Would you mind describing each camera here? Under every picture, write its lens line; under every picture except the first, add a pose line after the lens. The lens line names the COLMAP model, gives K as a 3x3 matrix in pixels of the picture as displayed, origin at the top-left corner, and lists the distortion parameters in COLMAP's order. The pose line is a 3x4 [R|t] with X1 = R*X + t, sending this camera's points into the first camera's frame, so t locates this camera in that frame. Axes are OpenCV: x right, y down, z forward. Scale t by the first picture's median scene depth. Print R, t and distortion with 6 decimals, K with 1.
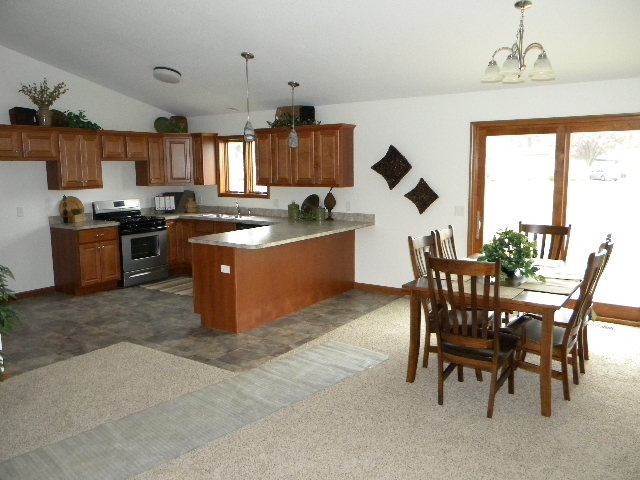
lens RADIAL K [[525.9, 0, 318.1], [0, 525.9, 230.7], [0, 0, 1]] dist [0.028522, -0.039146]
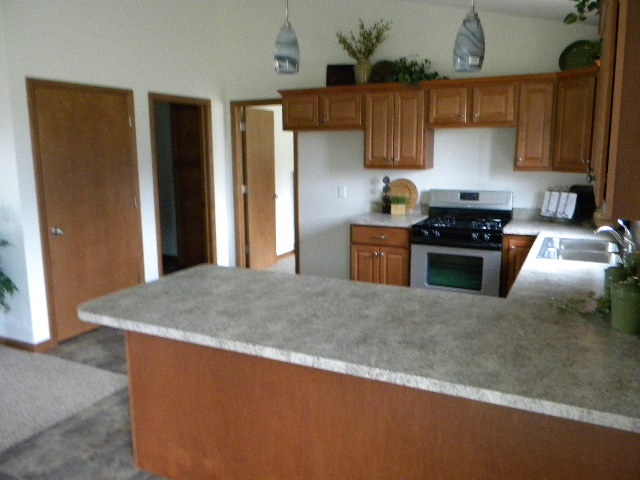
lens RADIAL K [[525.9, 0, 317.4], [0, 525.9, 233.9], [0, 0, 1]] dist [0.028522, -0.039146]
pose [[0.145126, 0.174929, -0.973827, 0.249500], [-0.118982, 0.980190, 0.158340, -0.095775], [0.982233, 0.092889, 0.163064, 0.809970]]
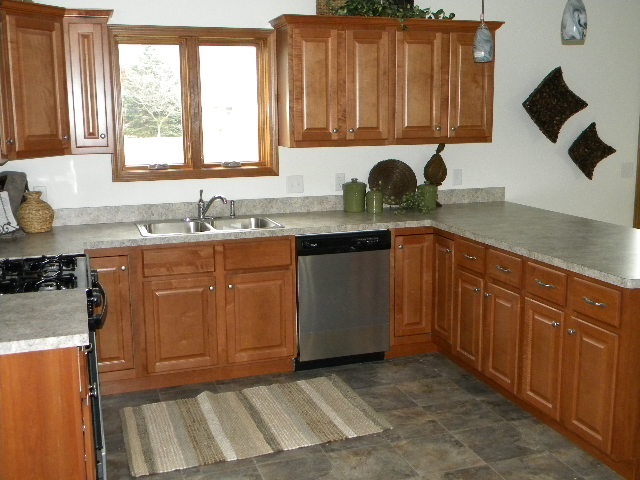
lens RADIAL K [[699.9, 0, 318.2], [0, 699.9, 239.8], [0, 0, 1]] dist [-0.006926, 0.000000]
pose [[0.597367, -0.138667, 0.789889, -0.618512], [0.104775, 0.989990, 0.094558, -0.066477], [-0.795095, 0.026275, 0.605916, 0.677291]]
